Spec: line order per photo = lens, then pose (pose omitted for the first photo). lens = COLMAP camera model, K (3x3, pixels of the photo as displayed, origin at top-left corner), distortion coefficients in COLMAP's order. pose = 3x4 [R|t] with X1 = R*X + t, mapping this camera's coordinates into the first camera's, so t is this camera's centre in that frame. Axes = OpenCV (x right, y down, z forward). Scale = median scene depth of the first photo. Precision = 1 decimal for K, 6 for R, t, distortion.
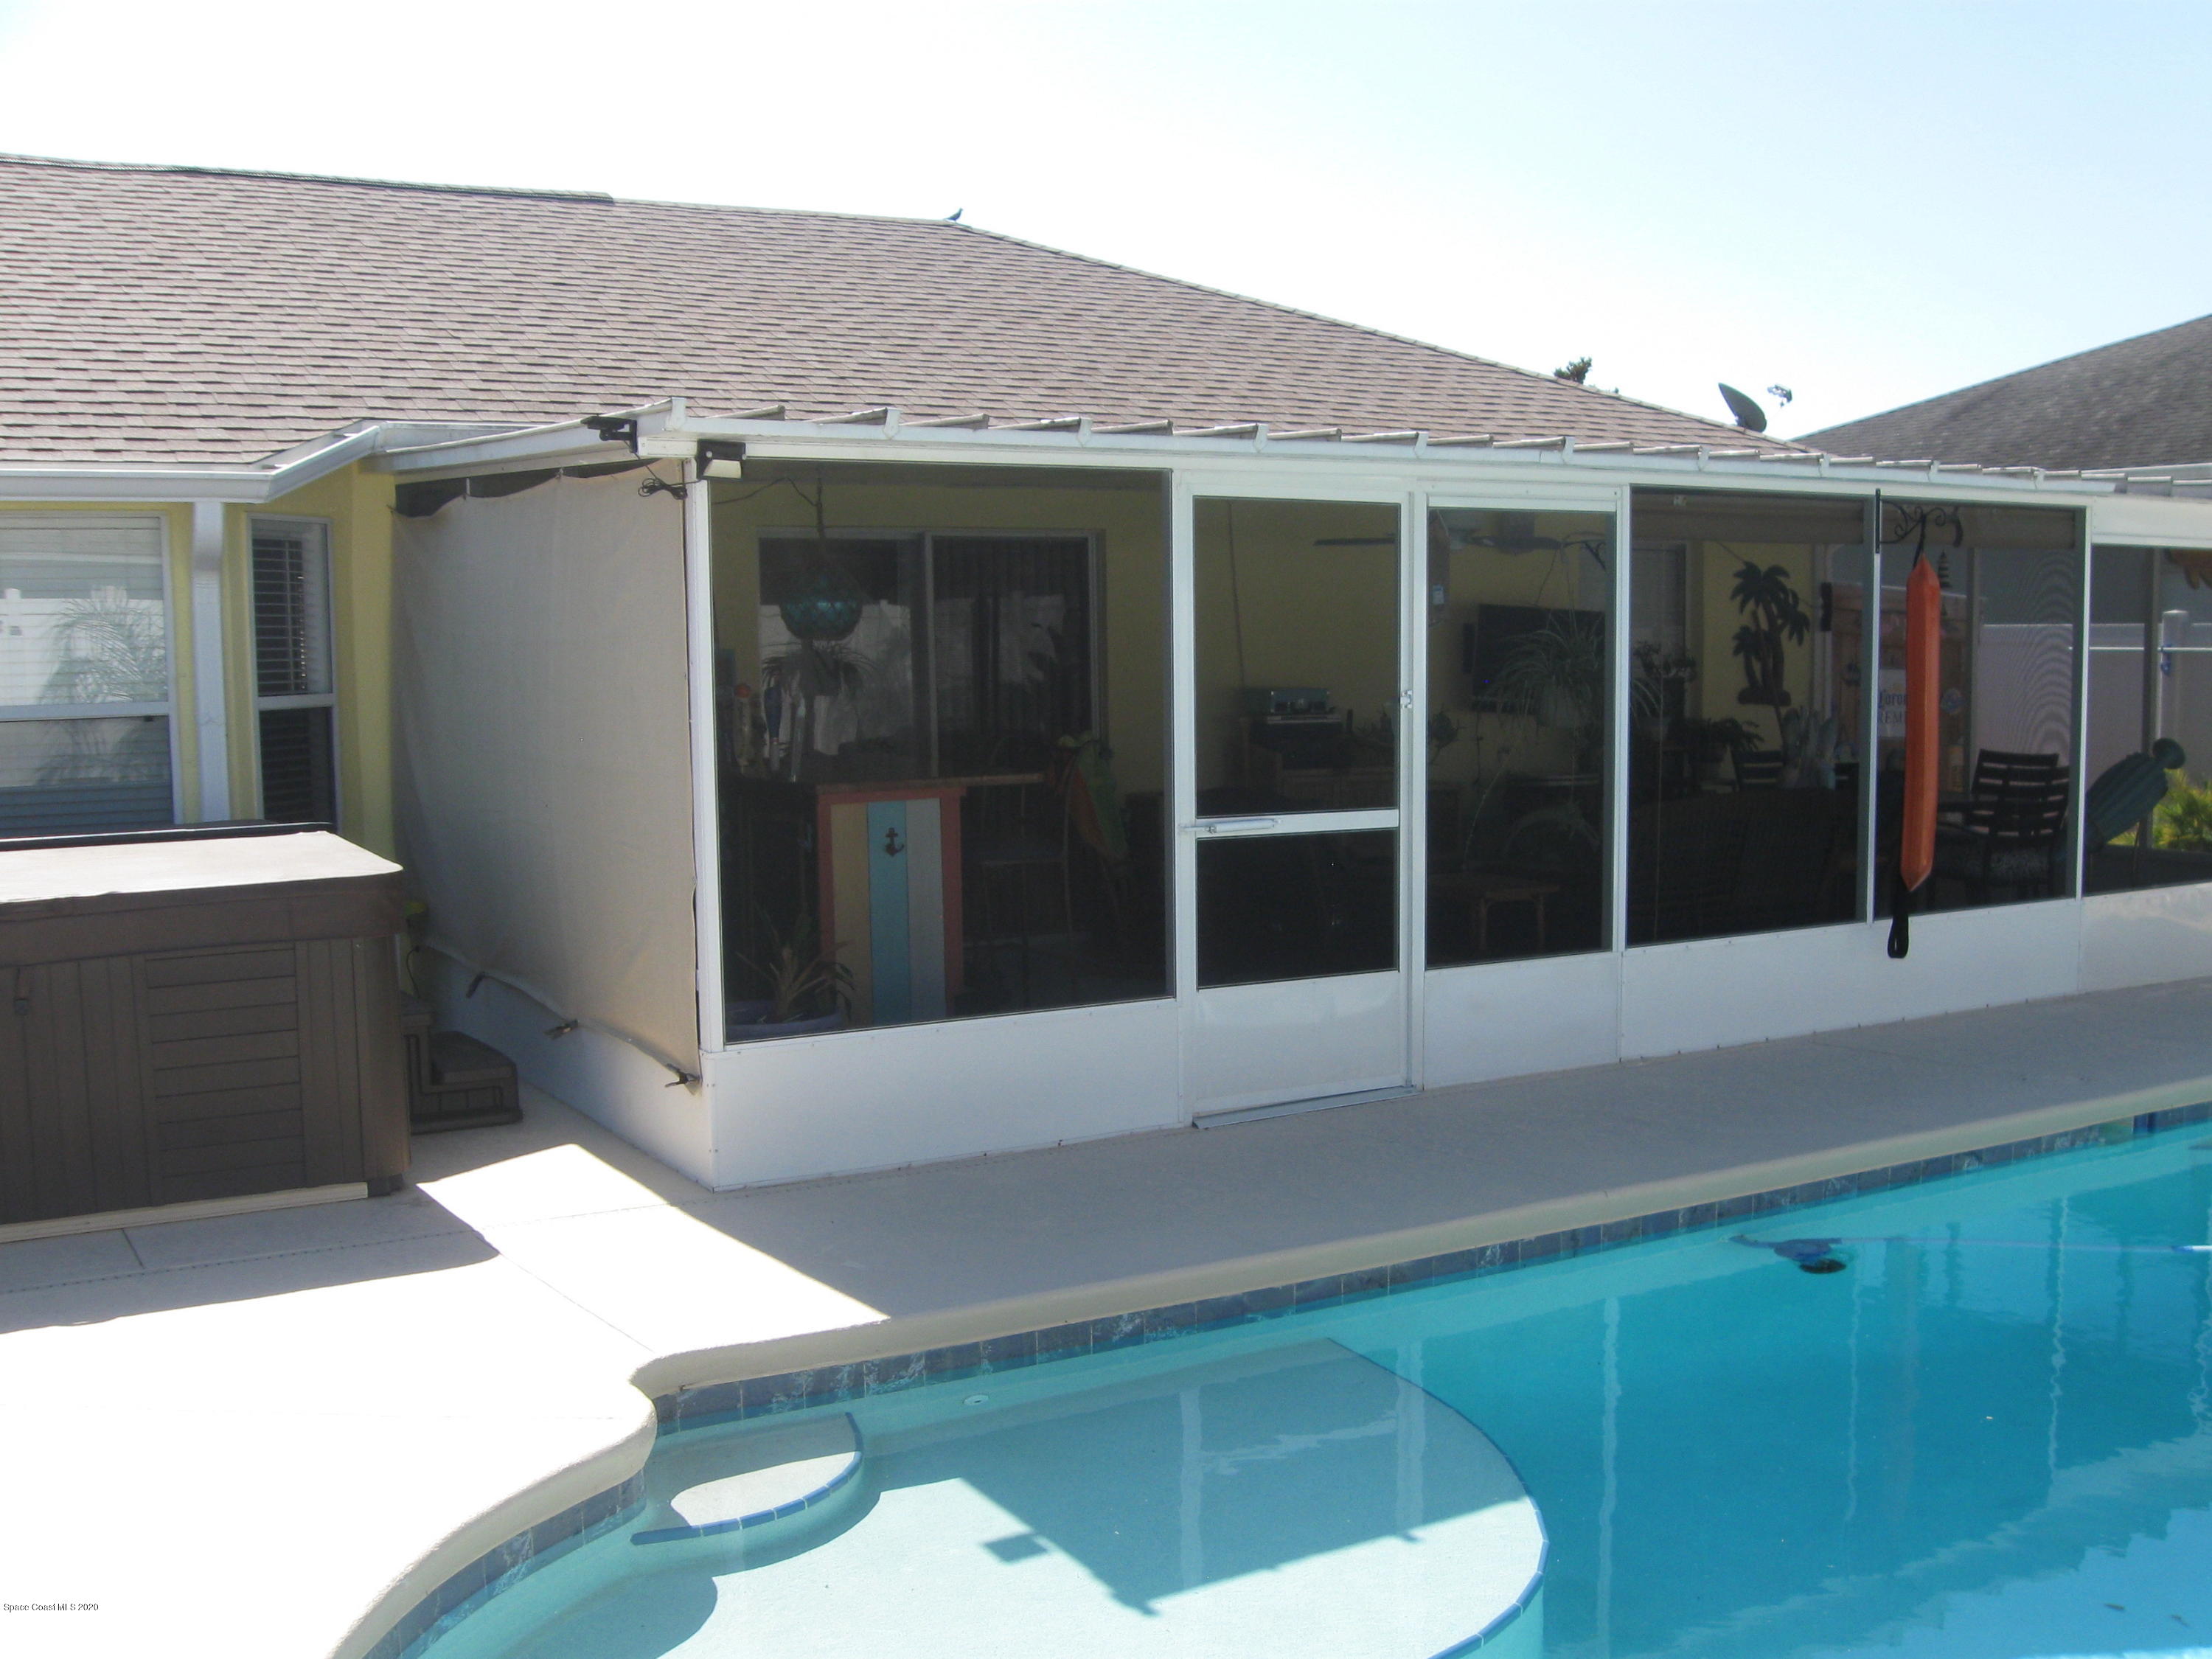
lens RADIAL K [[2313.8, 0, 1149.1], [0, 2313.8, 886.2], [0, 0, 1]] dist [-0.146999, 0.078906]
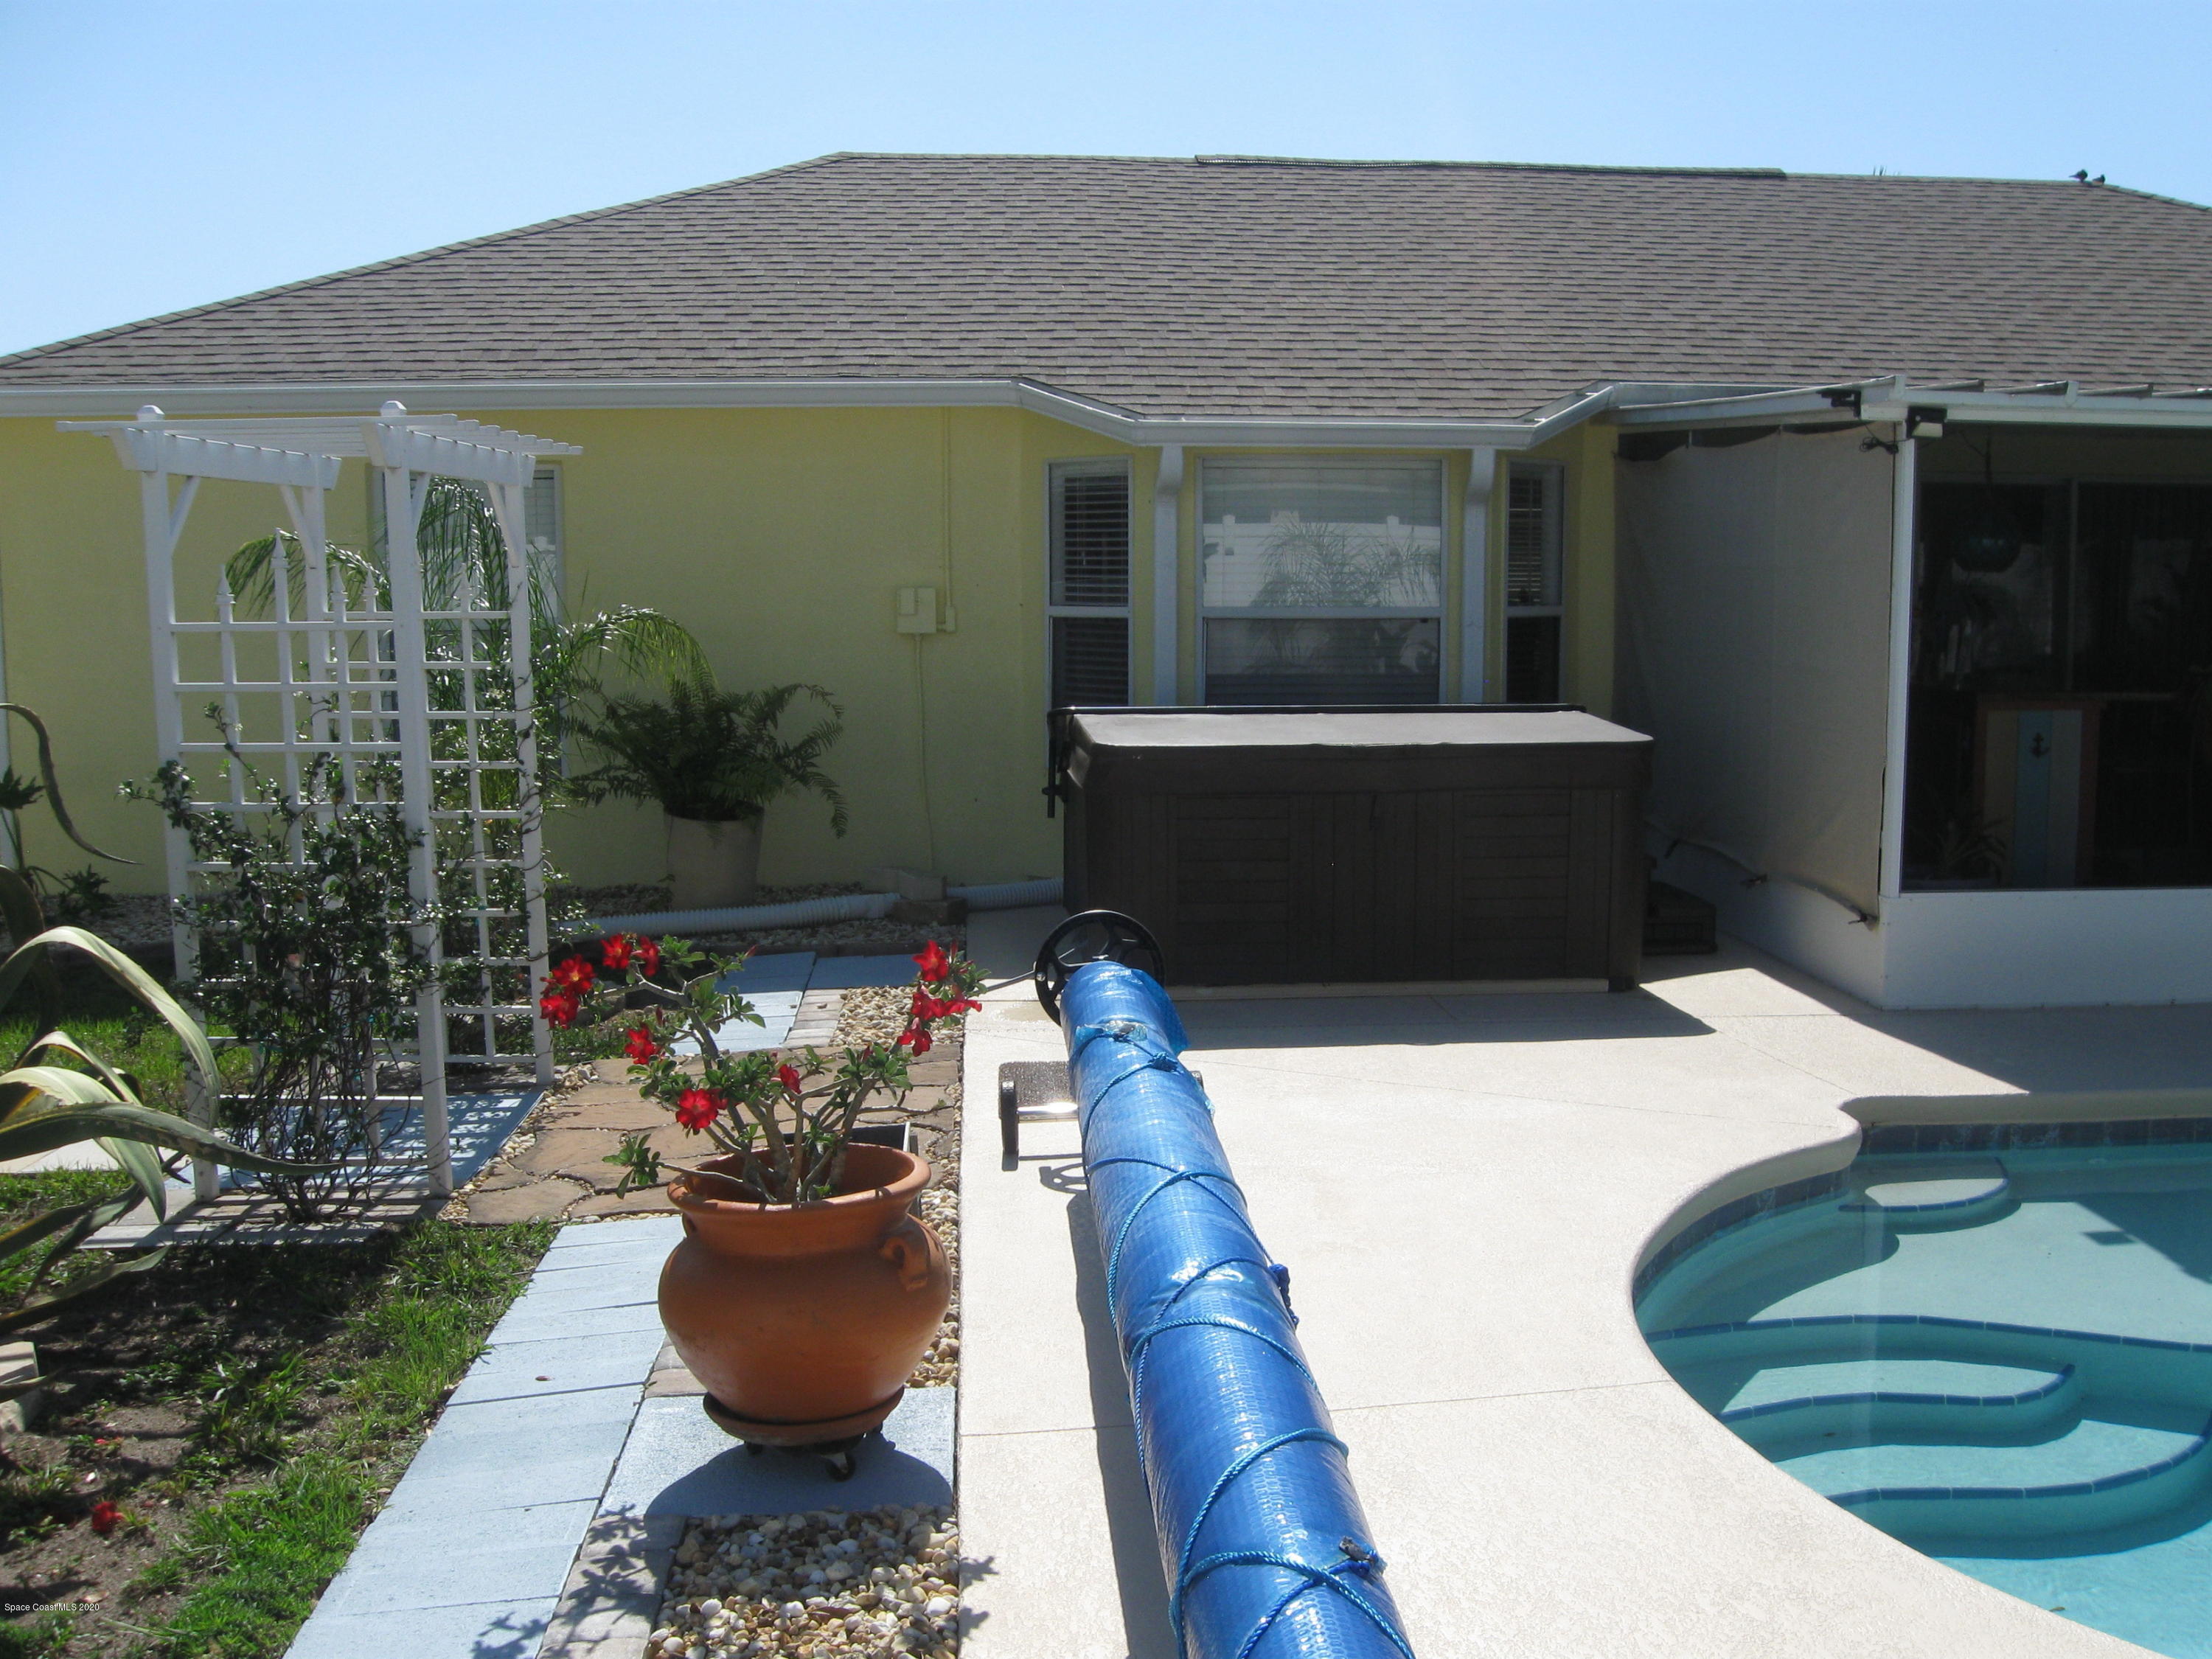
lens RADIAL K [[2313.8, 0, 1149.1], [0, 2313.8, 886.2], [0, 0, 1]] dist [-0.146999, 0.078906]
pose [[0.894474, 0.068325, -0.441869, -0.002360], [-0.055919, 0.997591, 0.041058, 0.029531], [0.443610, -0.012016, 0.896139, -0.224277]]
